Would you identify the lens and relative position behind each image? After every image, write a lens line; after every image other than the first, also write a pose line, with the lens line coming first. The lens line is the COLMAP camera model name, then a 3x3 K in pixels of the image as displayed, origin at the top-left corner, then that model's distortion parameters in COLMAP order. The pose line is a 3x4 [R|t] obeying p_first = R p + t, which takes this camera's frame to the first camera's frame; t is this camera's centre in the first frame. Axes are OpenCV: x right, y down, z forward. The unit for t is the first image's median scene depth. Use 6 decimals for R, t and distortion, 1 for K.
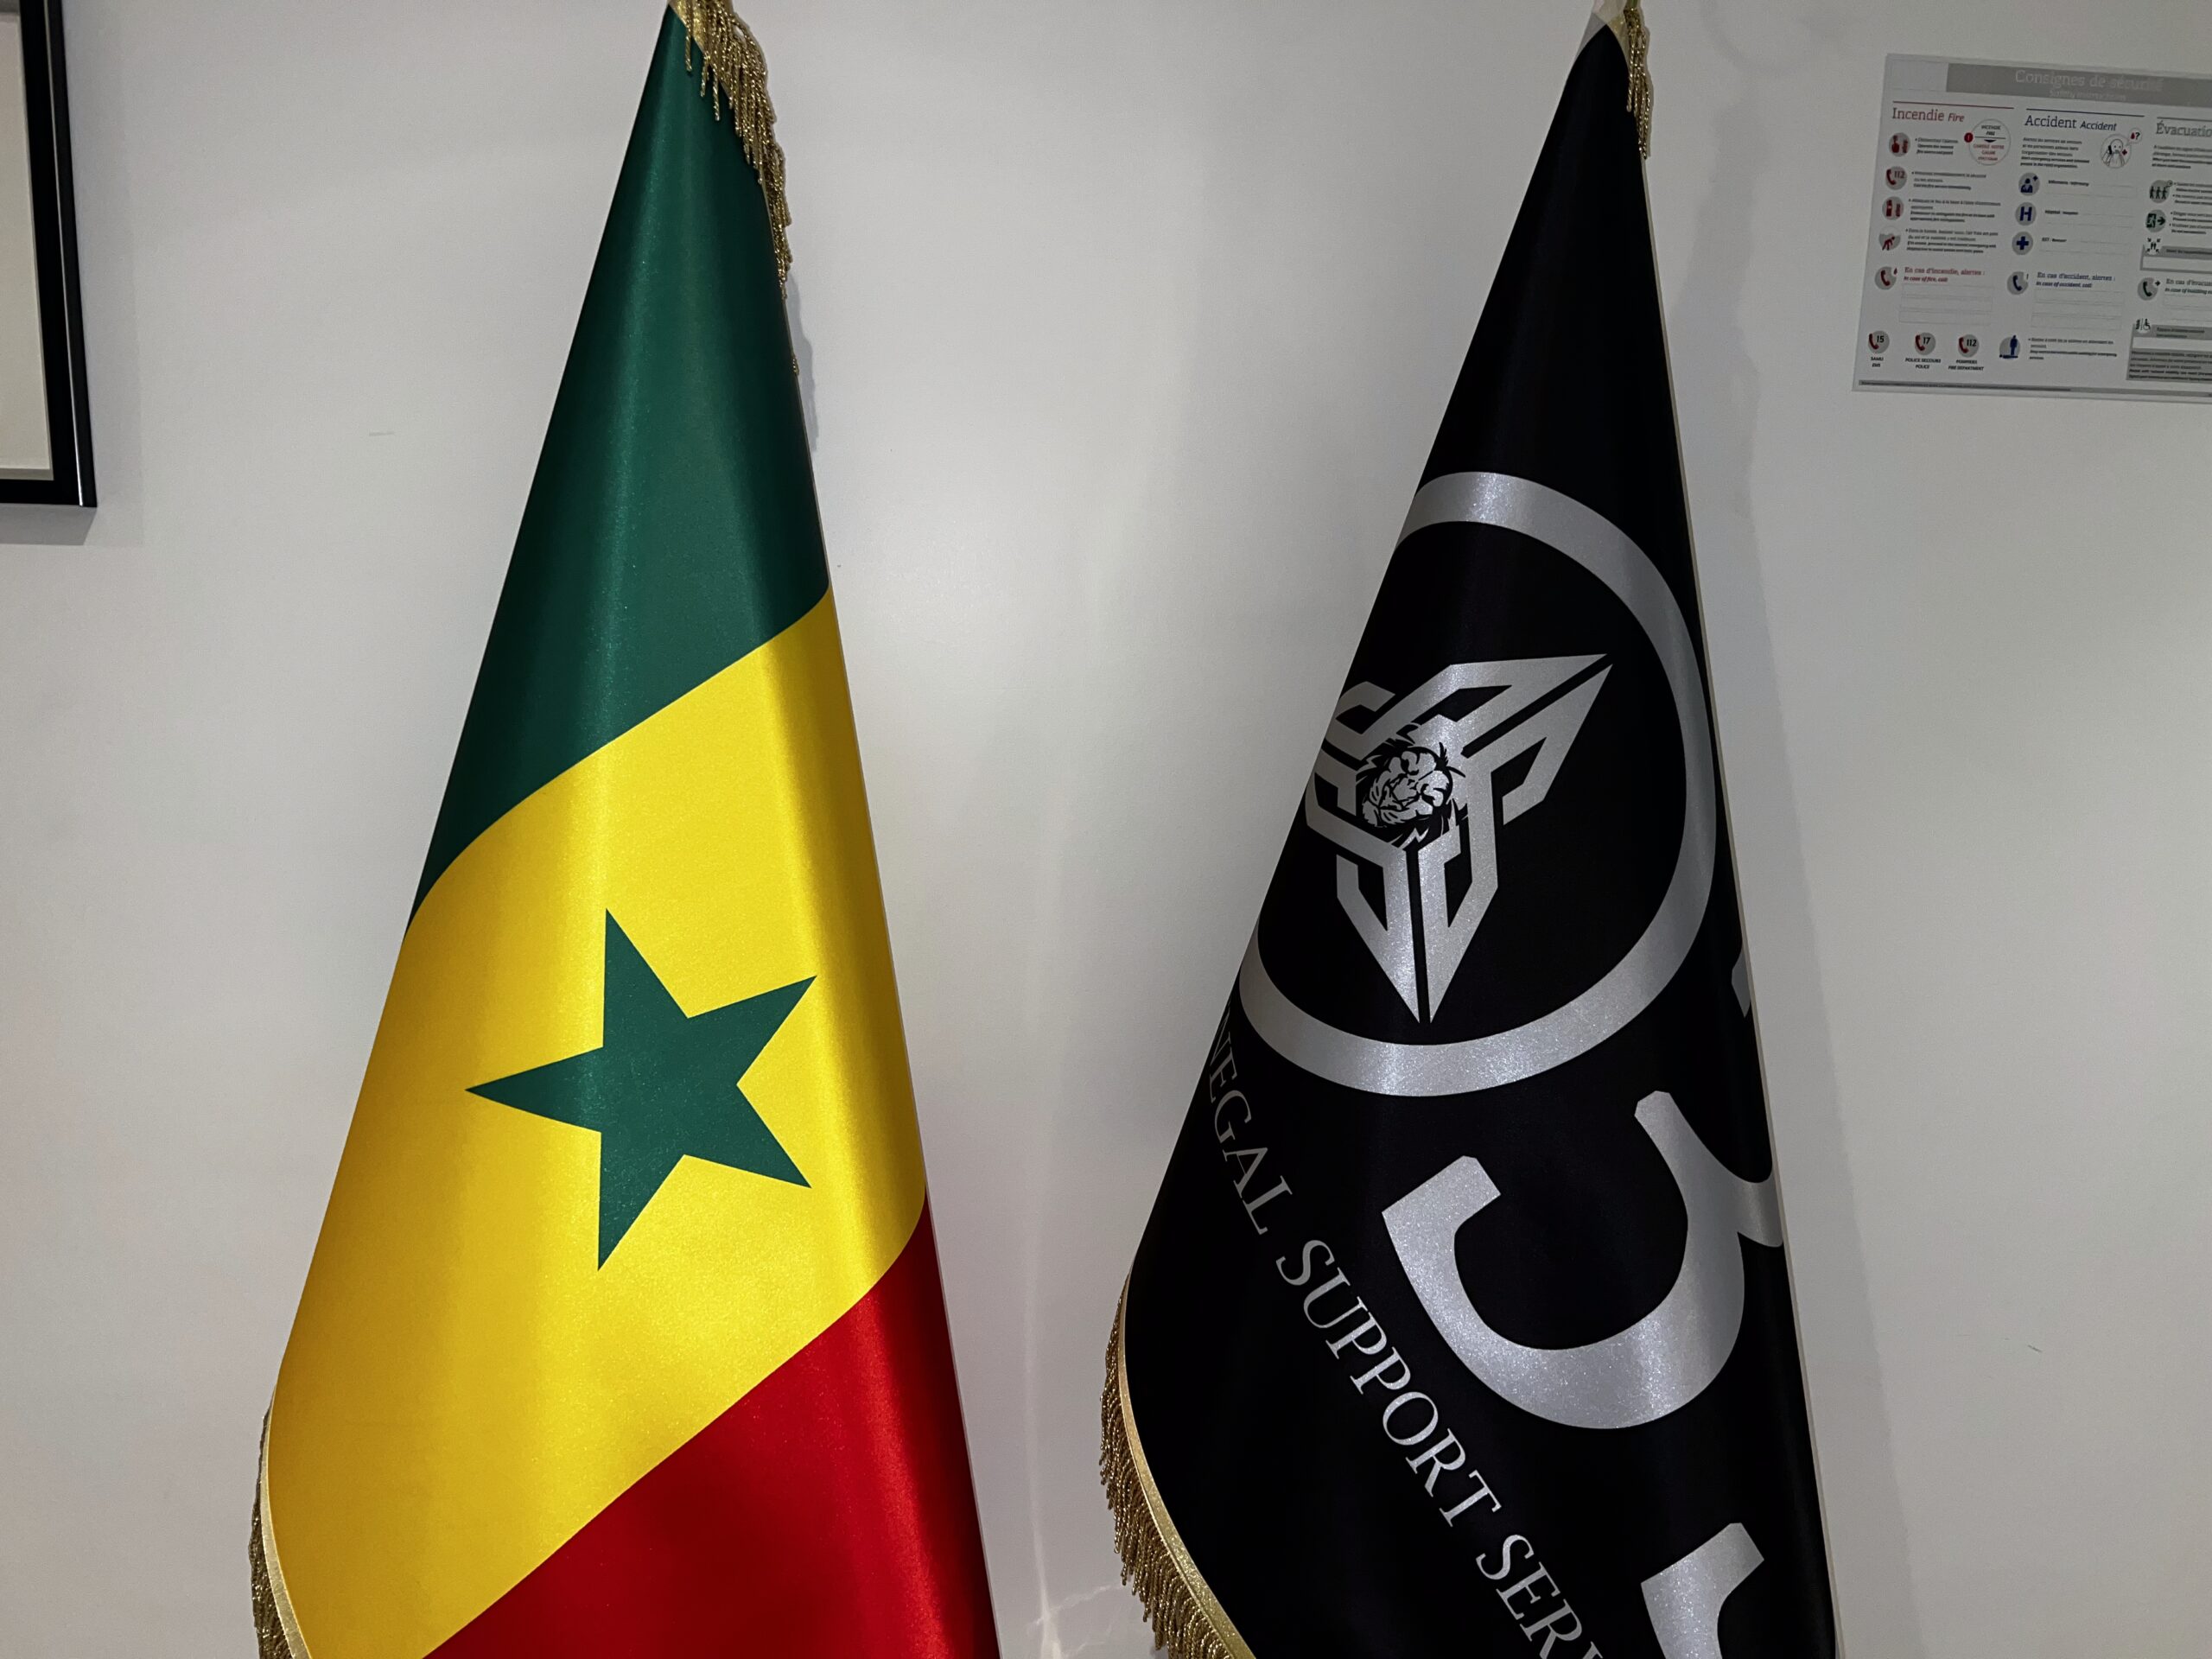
lens RADIAL K [[1654.7, 0, 1106.0], [0, 1654.7, 829.5], [0, 0, 1]] dist [0.049540, -0.061839]
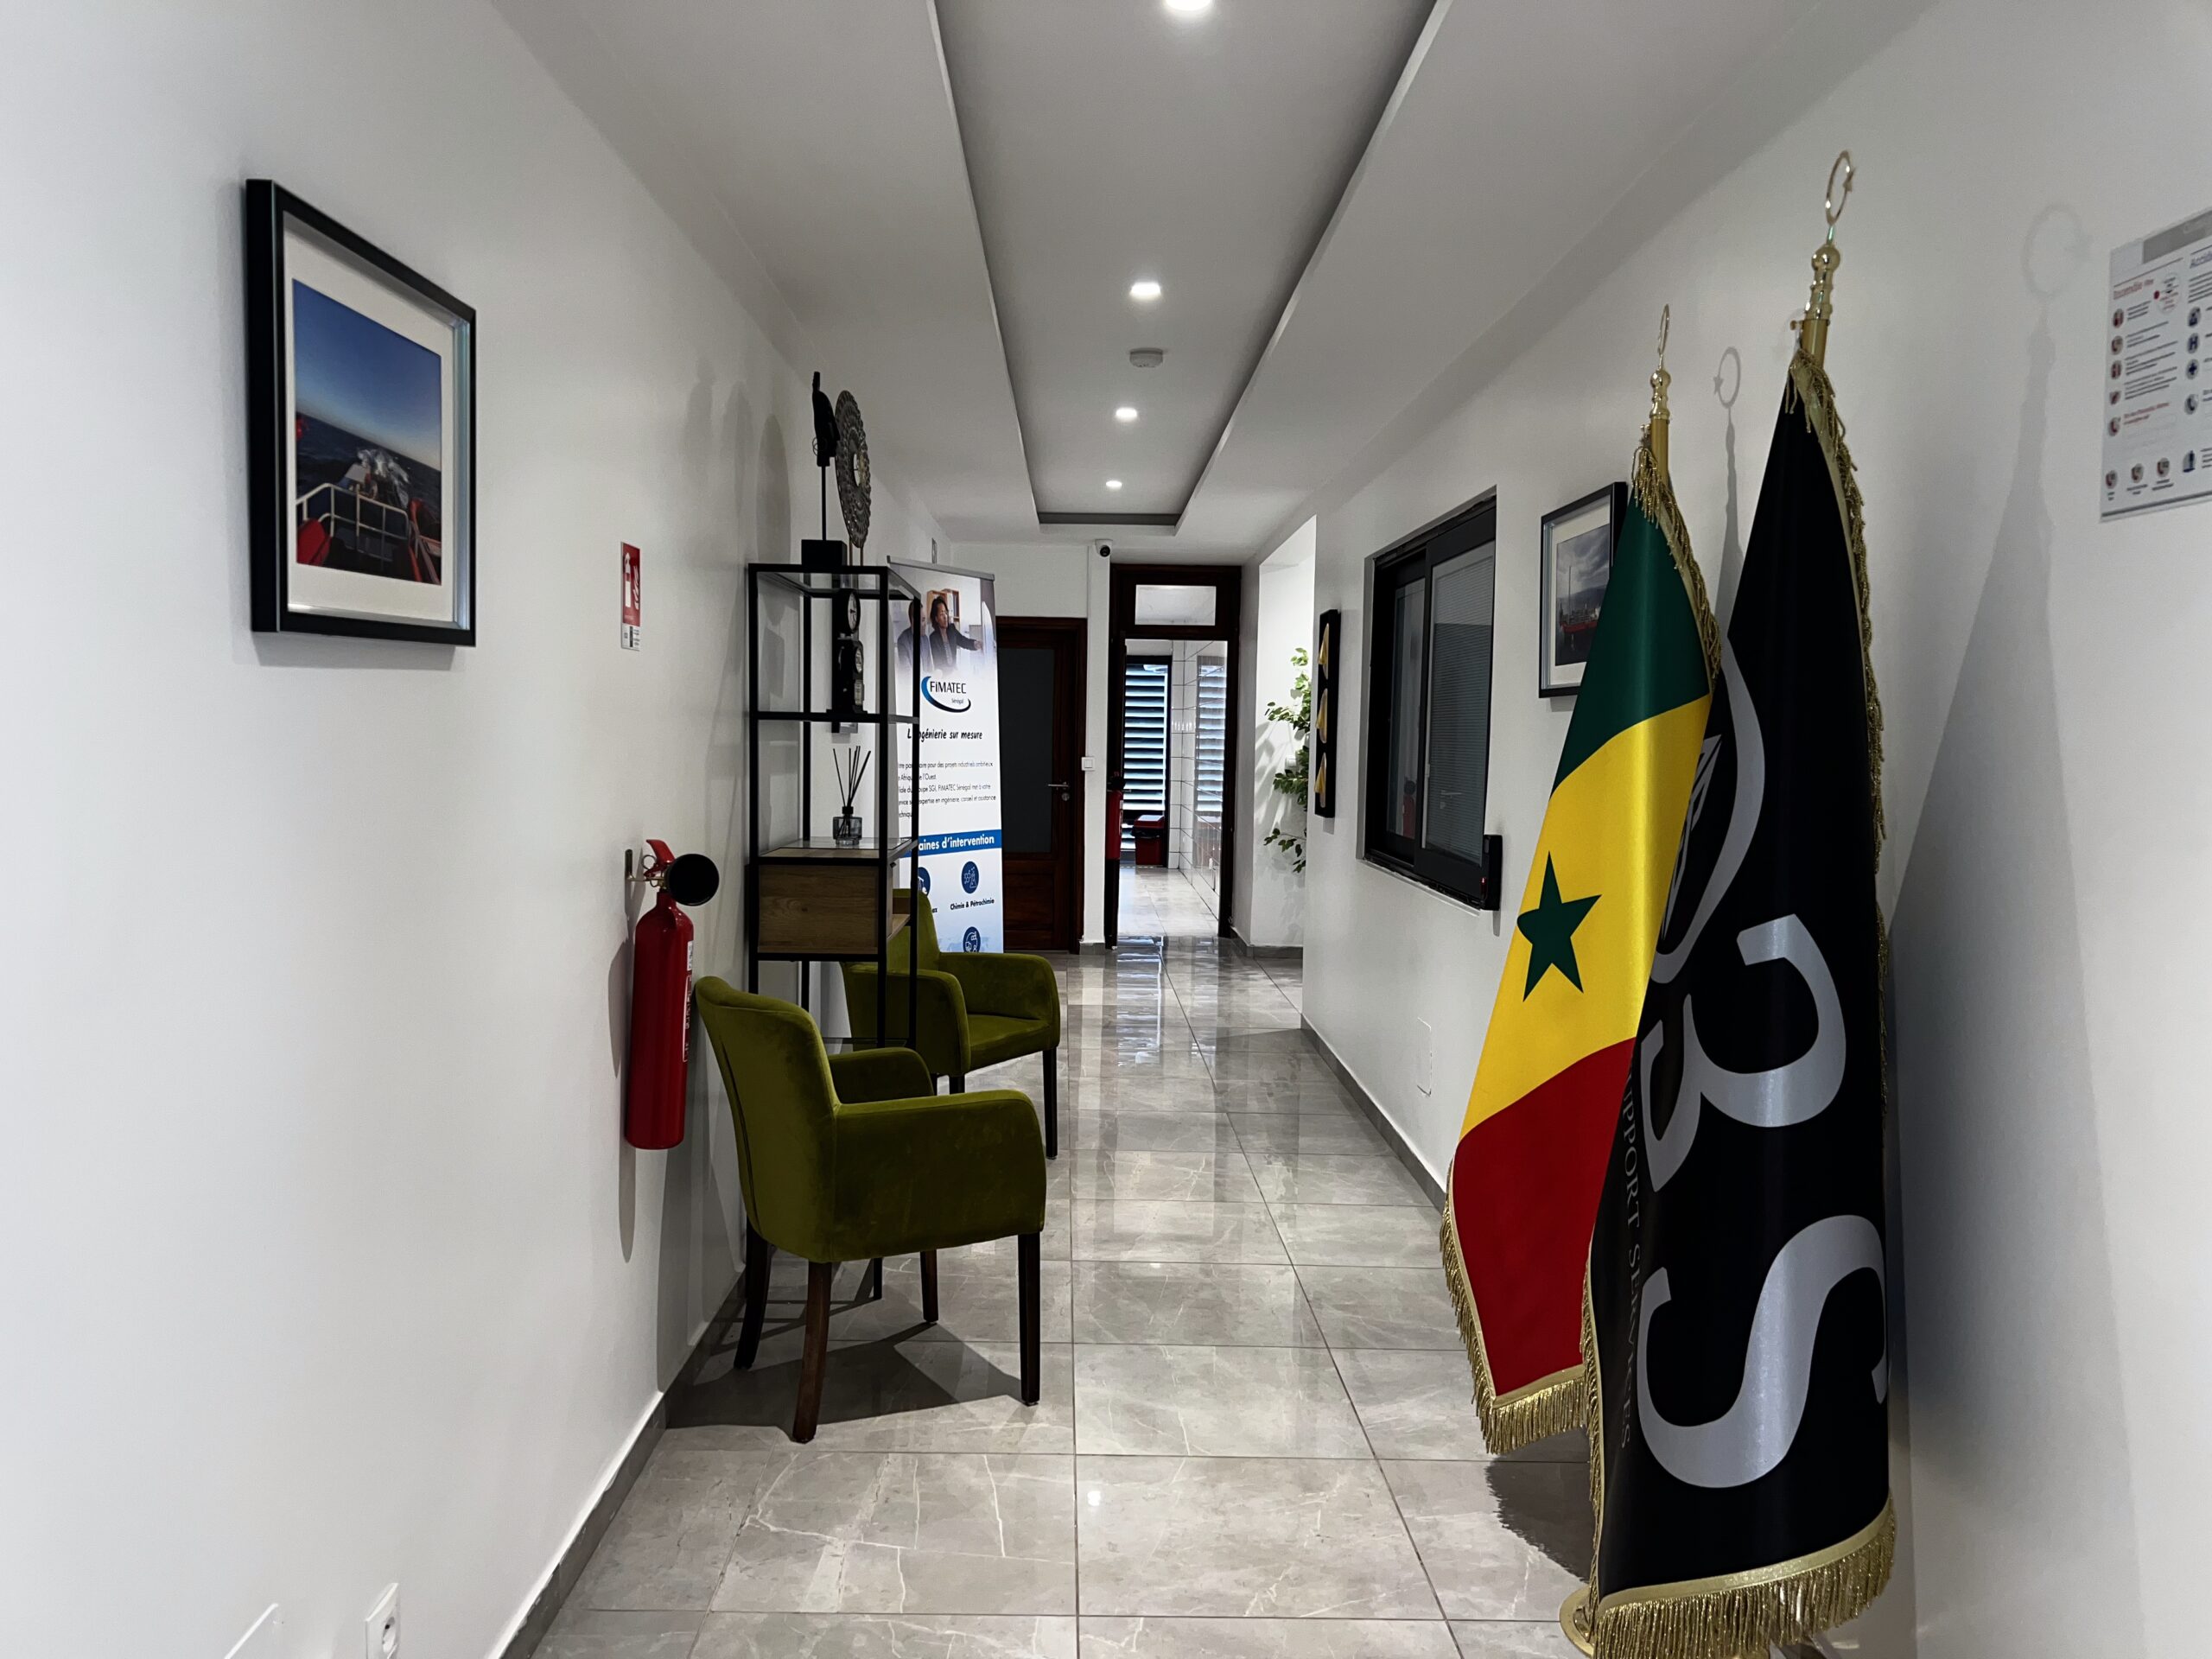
lens RADIAL K [[1654.7, 0, 1106.0], [0, 1654.7, 829.5], [0, 0, 1]] dist [0.049540, -0.061839]
pose [[-0.054046, 0.033218, -0.997986, 1.961102], [-0.177124, 0.983278, 0.042320, 0.030416], [0.982704, 0.179054, -0.047258, 0.469841]]
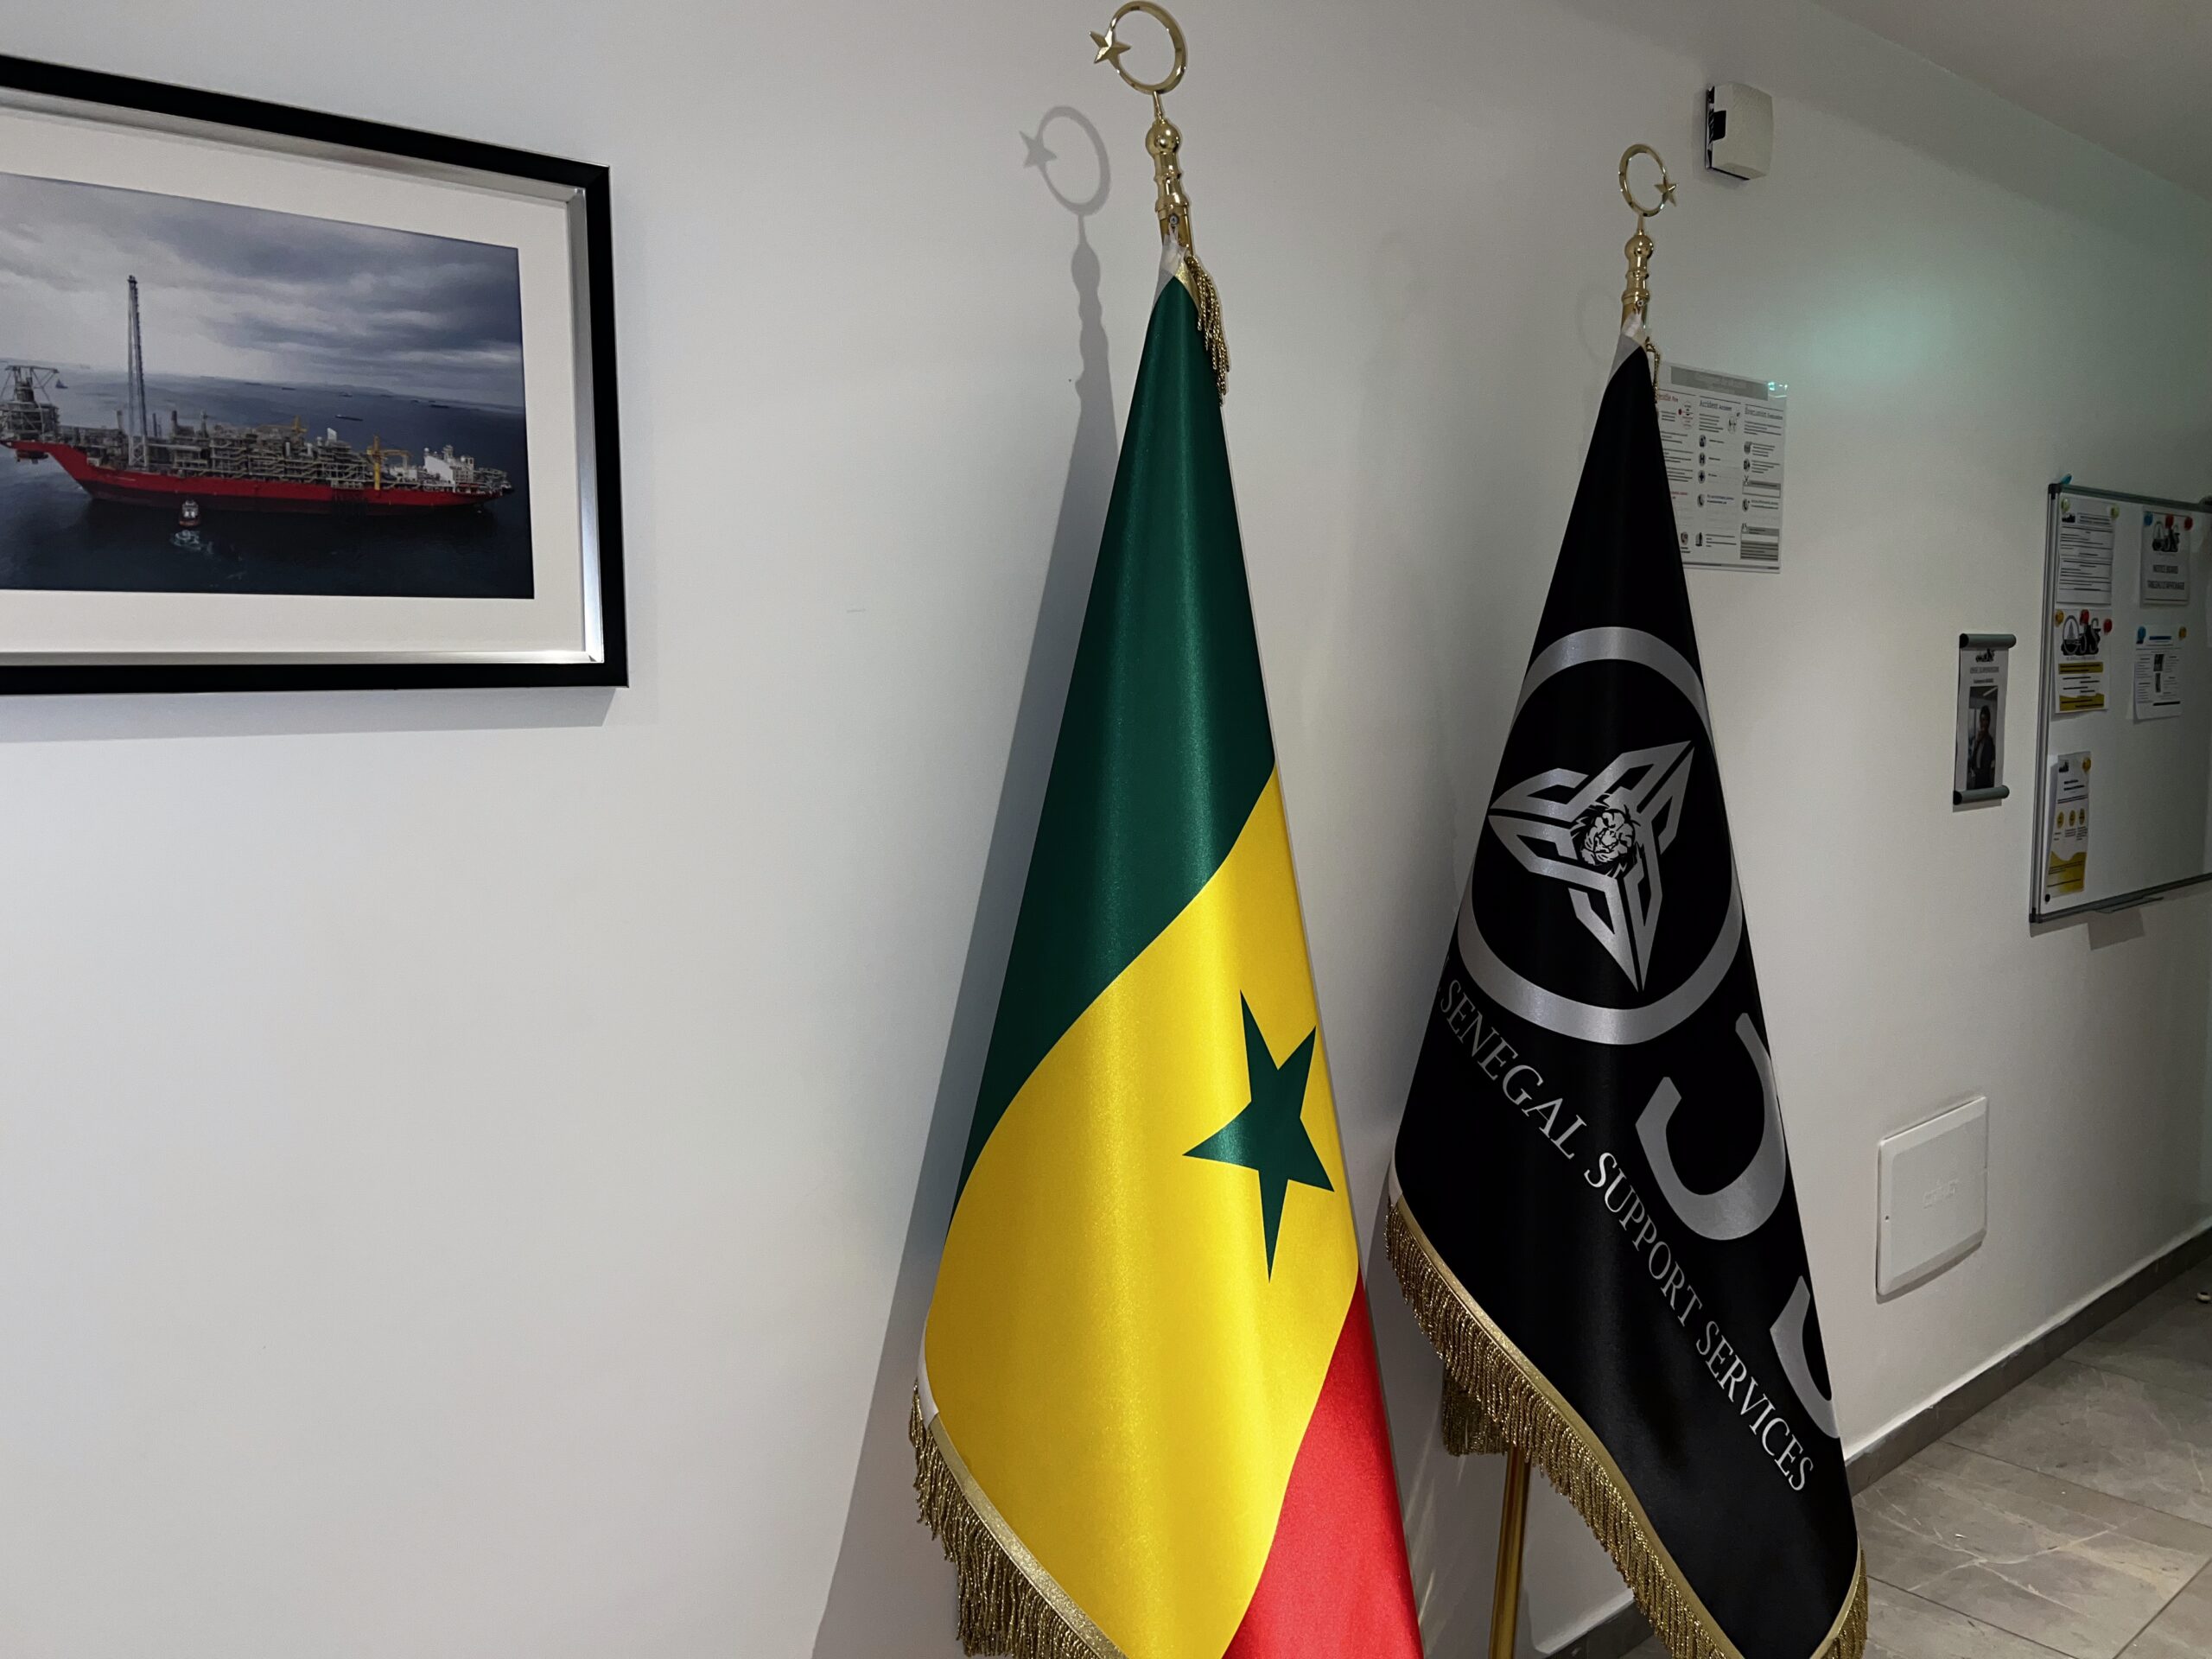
lens RADIAL K [[1685.2, 0, 1106.0], [0, 1685.2, 829.5], [0, 0, 1]] dist [0.006320, 0.005573]
pose [[0.816448, -0.089597, 0.570426, -1.032310], [0.124894, 0.991904, -0.022961, -0.052563], [-0.563750, 0.089990, 0.821028, 0.012664]]
